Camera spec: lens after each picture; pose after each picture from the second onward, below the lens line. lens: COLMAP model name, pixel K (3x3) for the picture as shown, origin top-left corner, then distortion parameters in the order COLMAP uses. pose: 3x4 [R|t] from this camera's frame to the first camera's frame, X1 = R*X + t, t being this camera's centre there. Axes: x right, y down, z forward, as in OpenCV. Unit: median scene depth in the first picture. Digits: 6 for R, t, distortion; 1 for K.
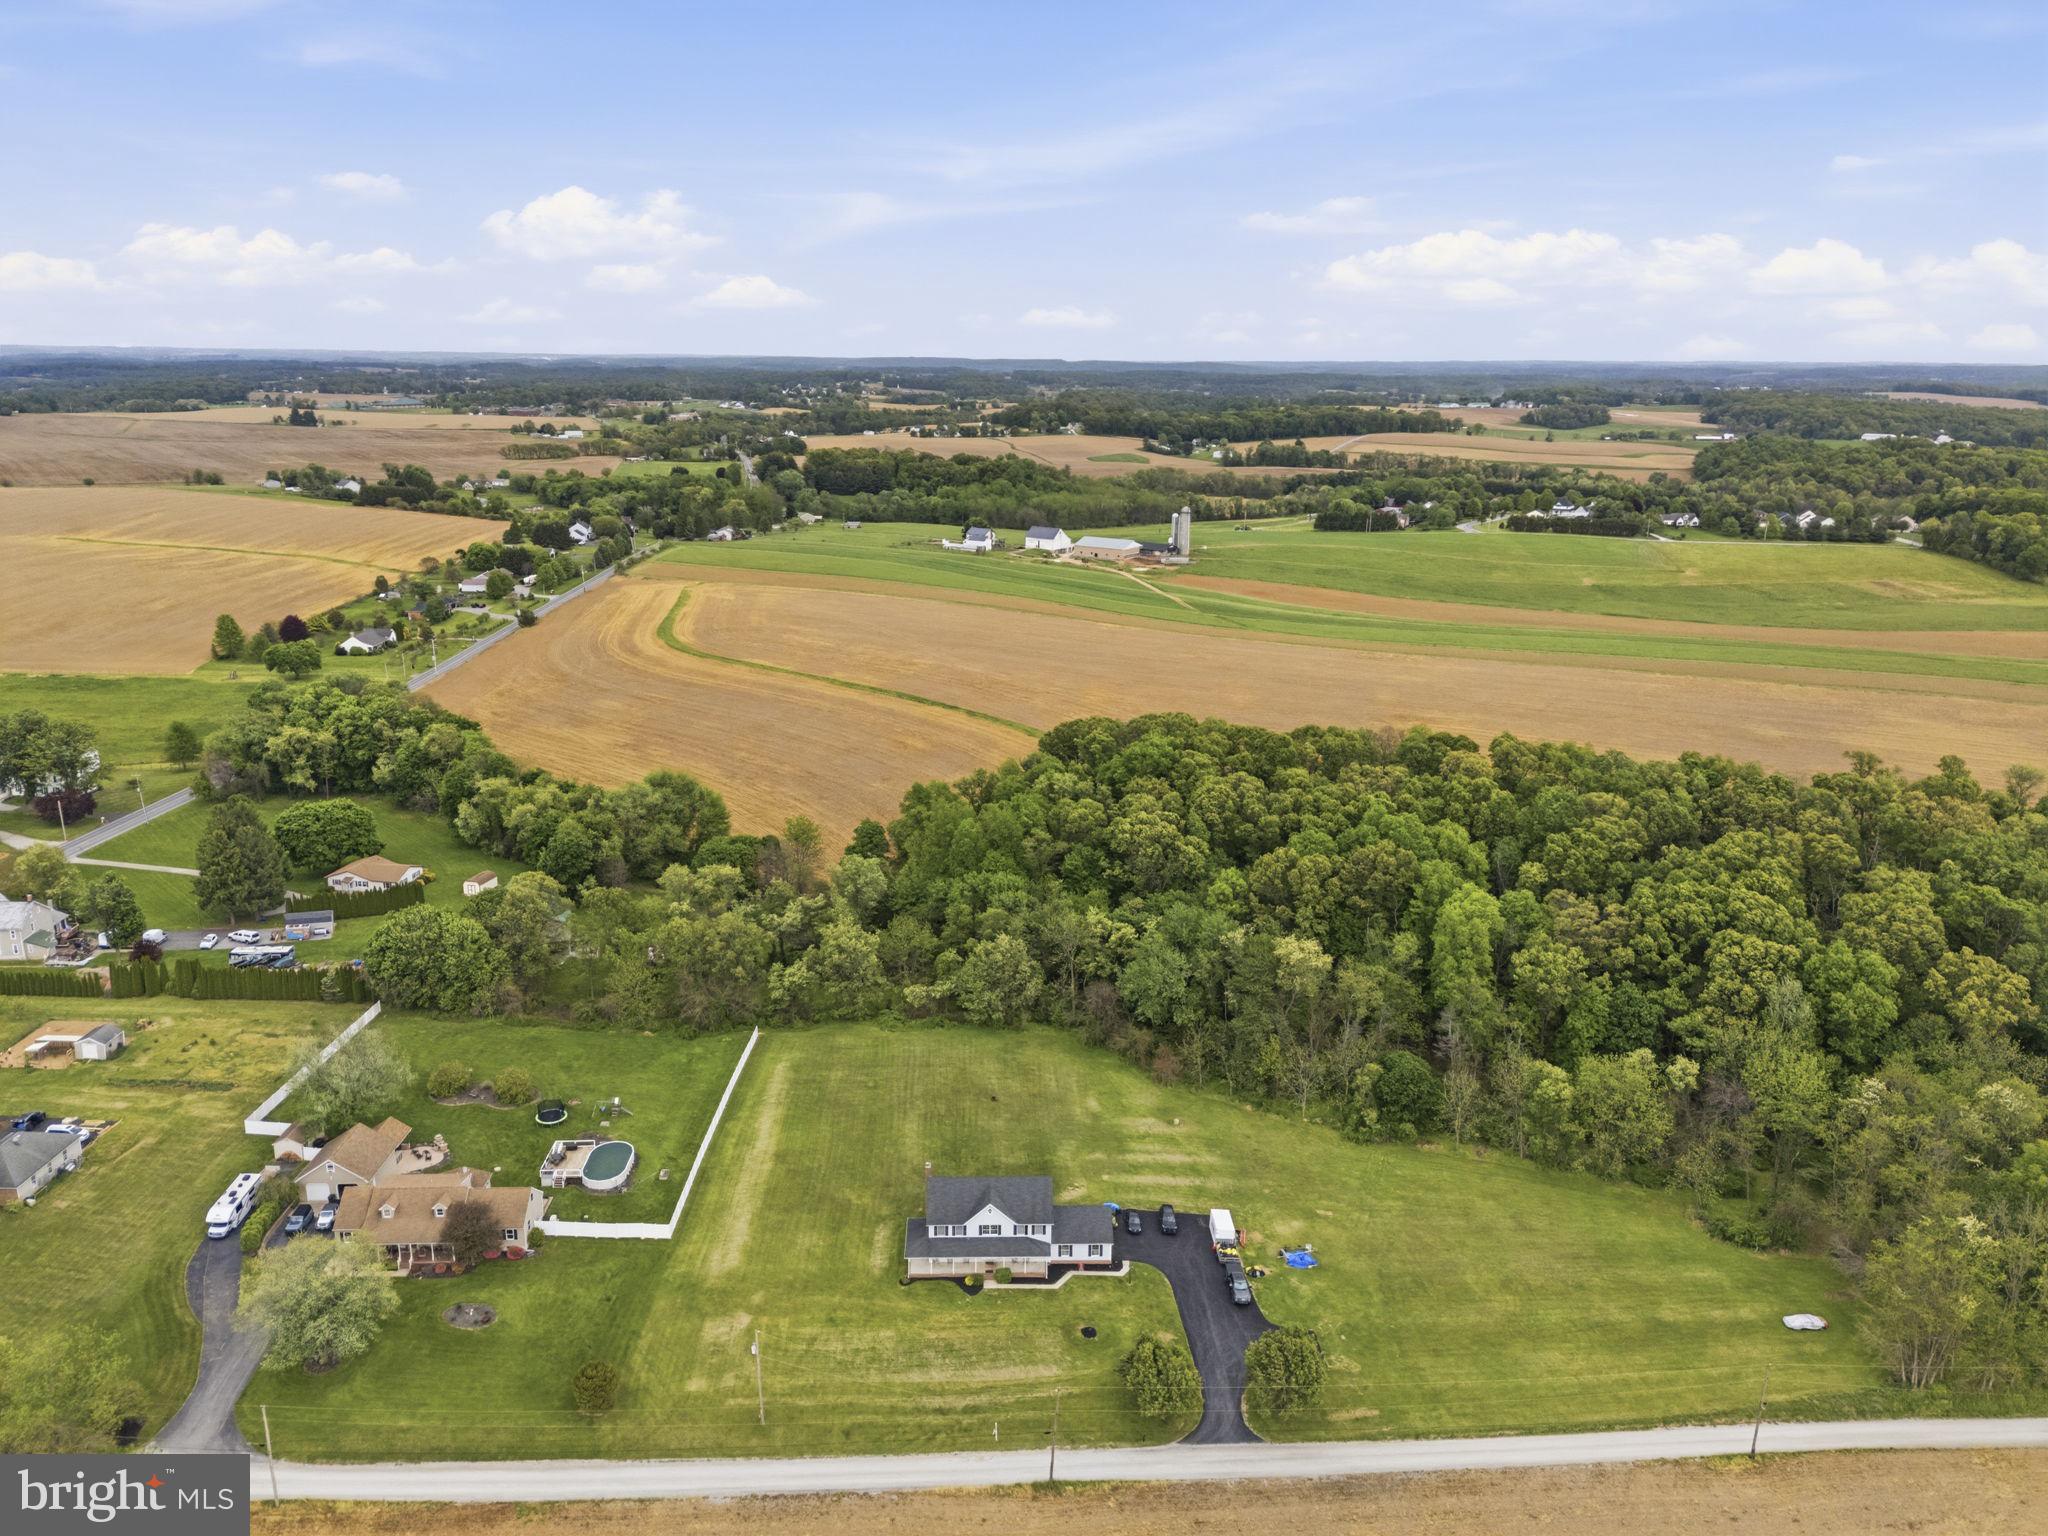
lens RADIAL K [[1501.8, 0, 1024.0], [0, 1501.8, 768.0], [0, 0, 1]] dist [0.101743, -0.117507]
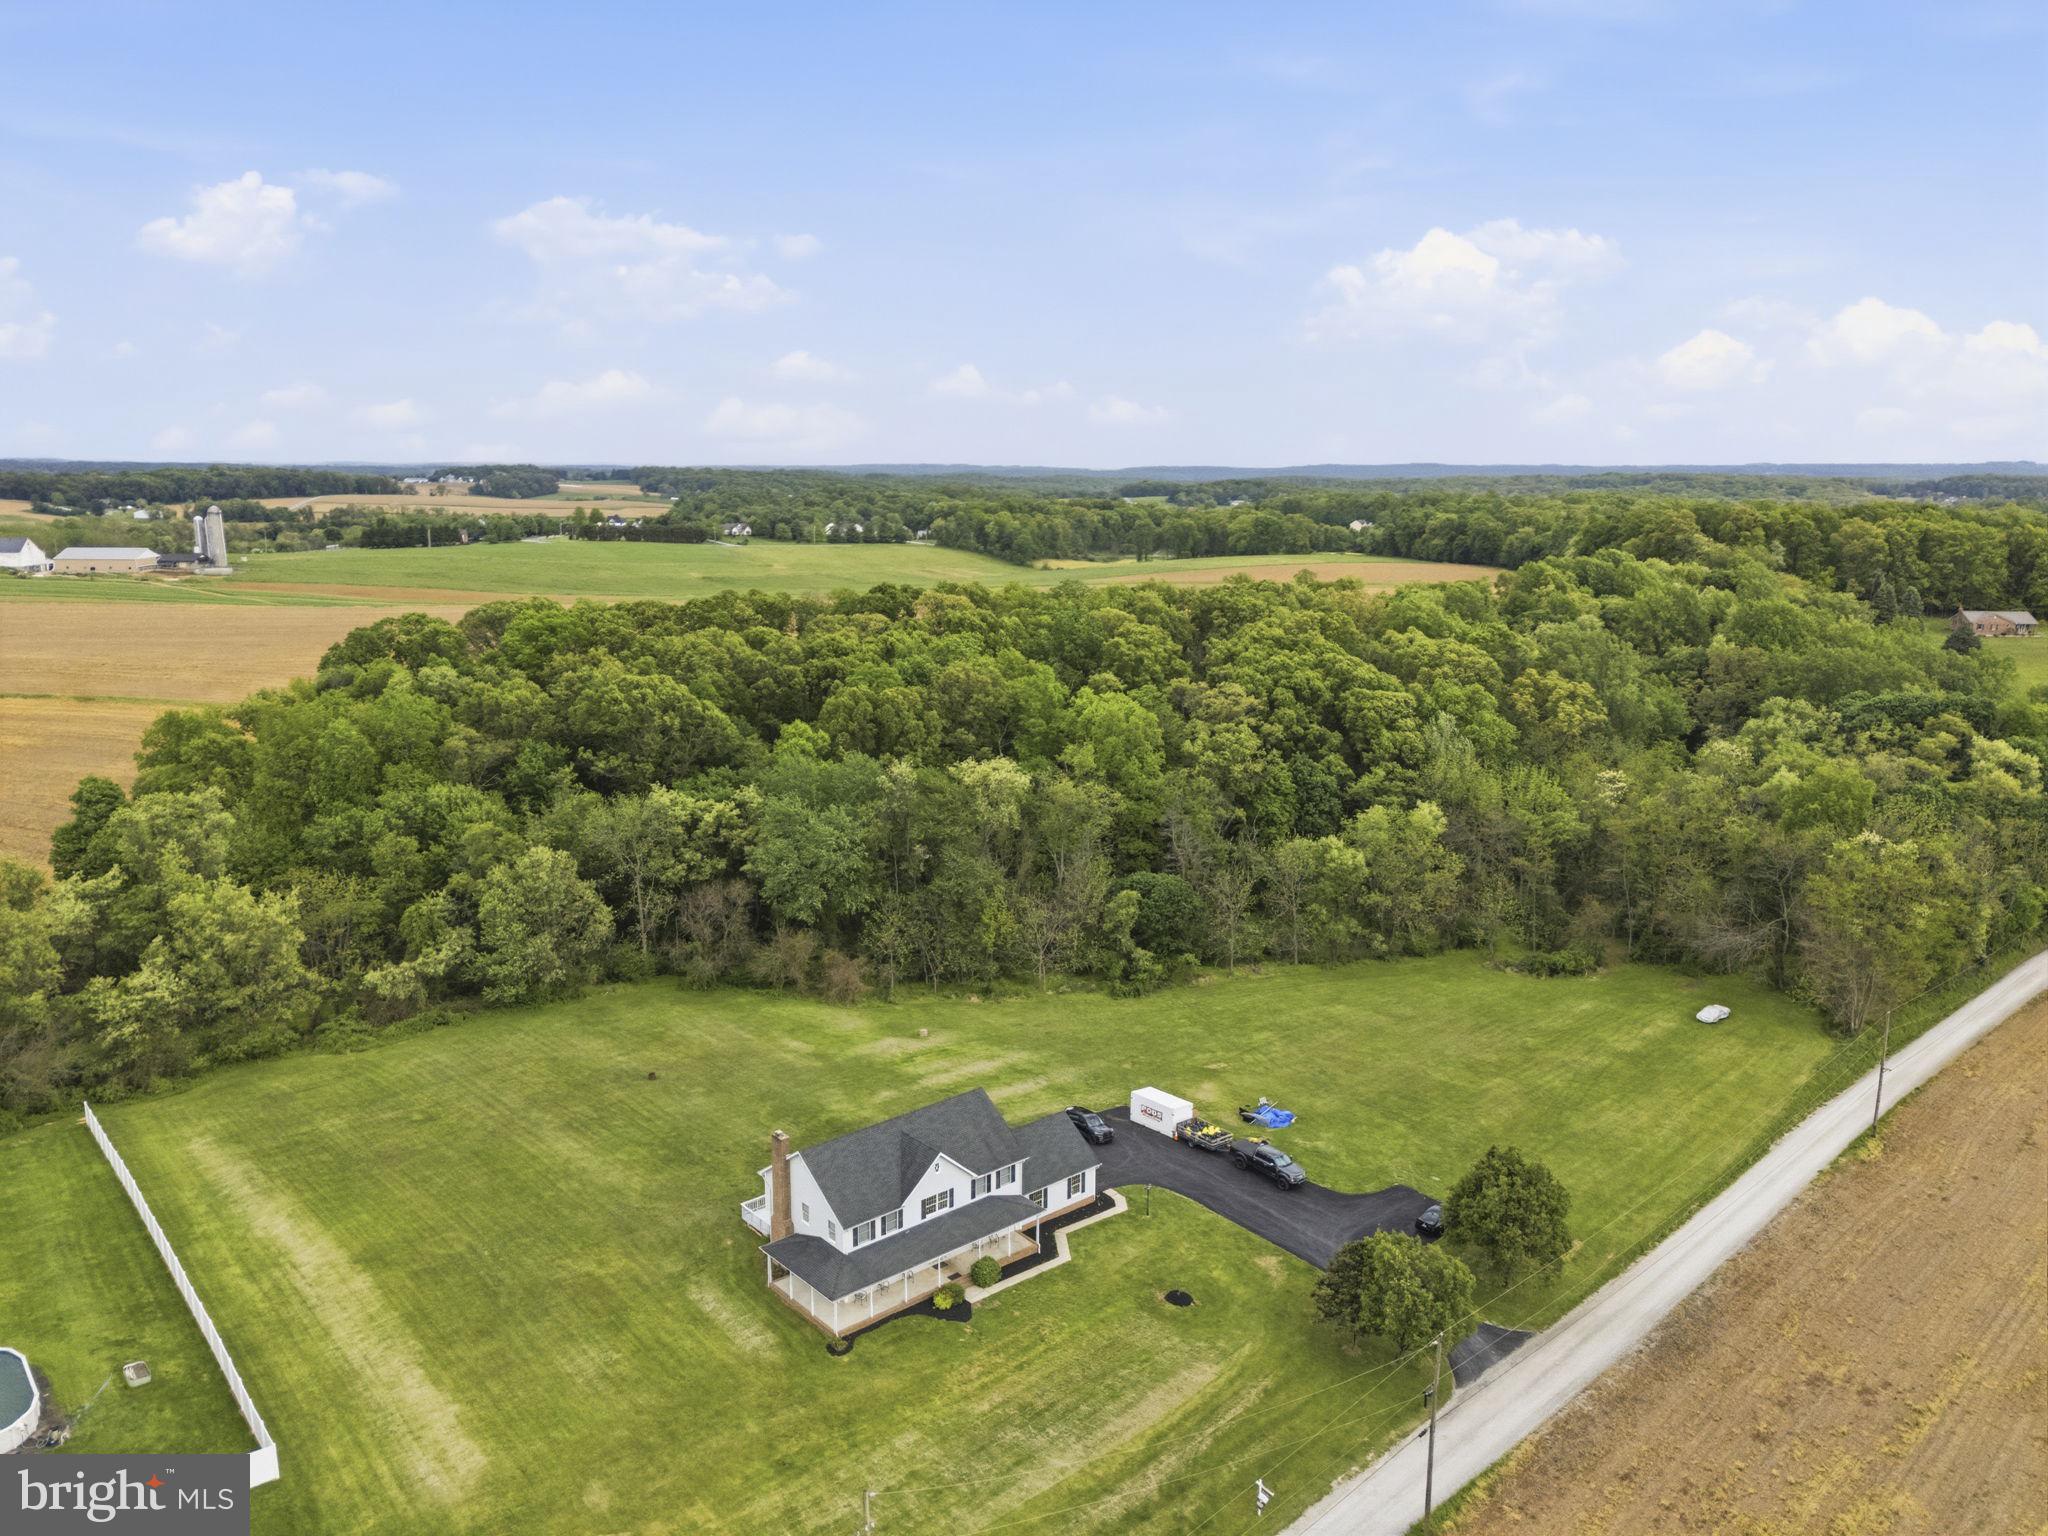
lens RADIAL K [[1501.8, 0, 1024.0], [0, 1501.8, 768.0], [0, 0, 1]] dist [0.101743, -0.117507]
pose [[0.776300, -0.132459, 0.616289, -0.299716], [0.171223, 0.985225, -0.003925, 0.149603], [-0.606663, 0.108569, 0.787510, 0.506580]]
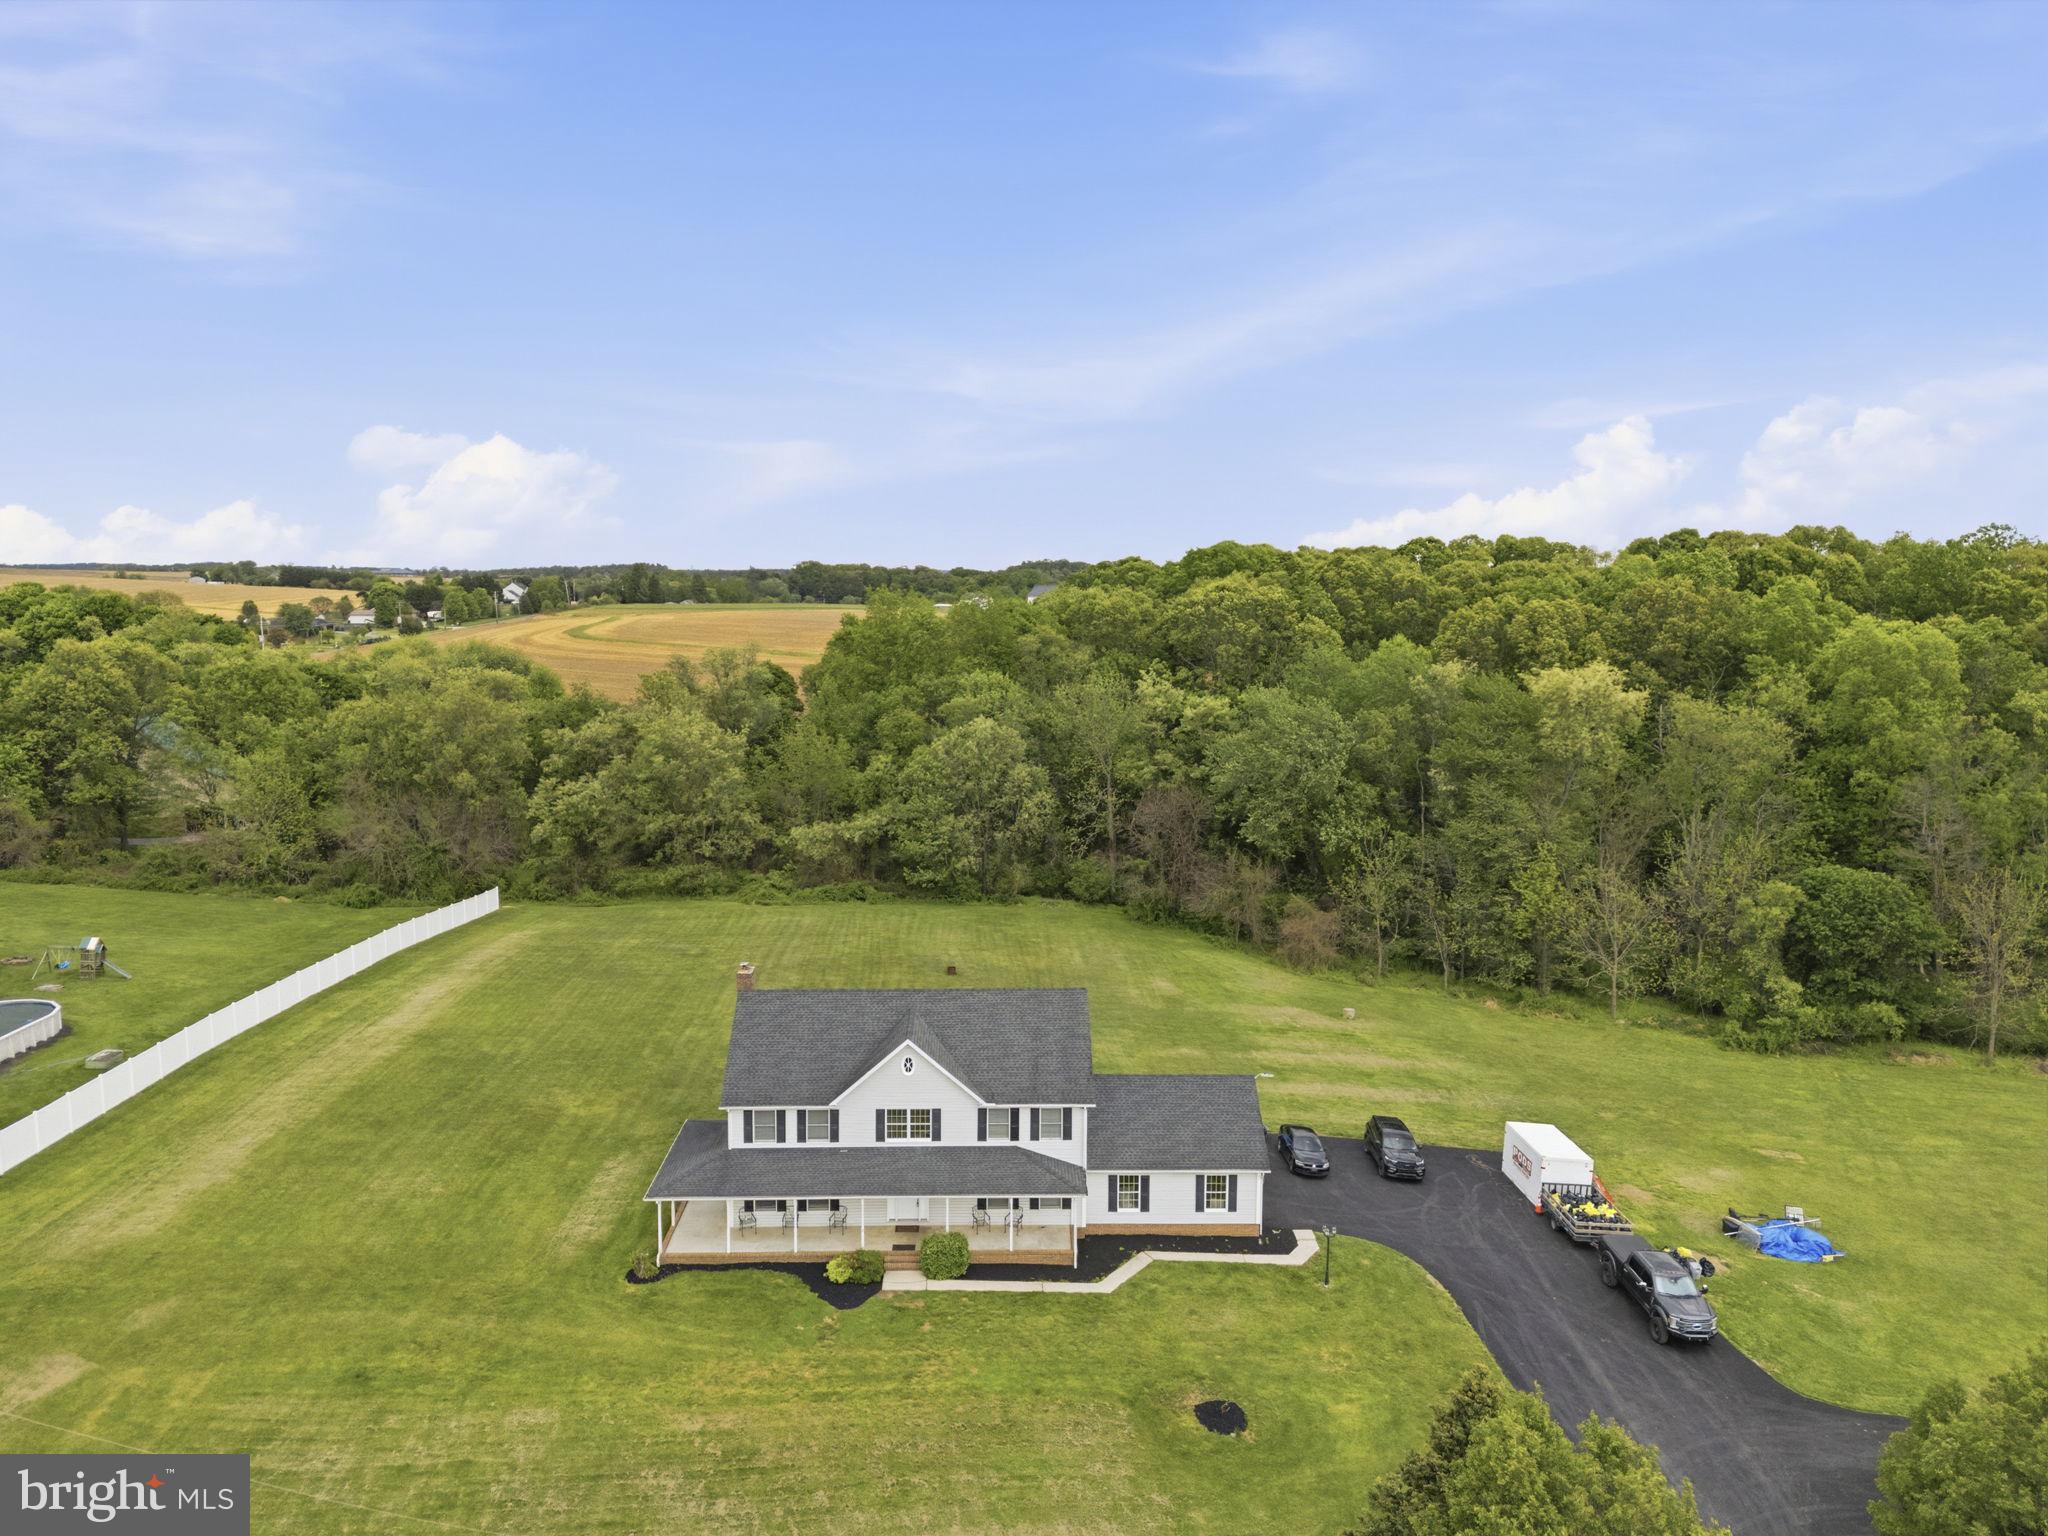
lens RADIAL K [[1501.8, 0, 1024.0], [0, 1501.8, 768.0], [0, 0, 1]] dist [0.101743, -0.117507]
pose [[0.999993, -0.002626, -0.002833, 0.004633], [0.002207, 0.990296, -0.138957, 0.259445], [0.003170, 0.138950, 0.990294, 0.620002]]
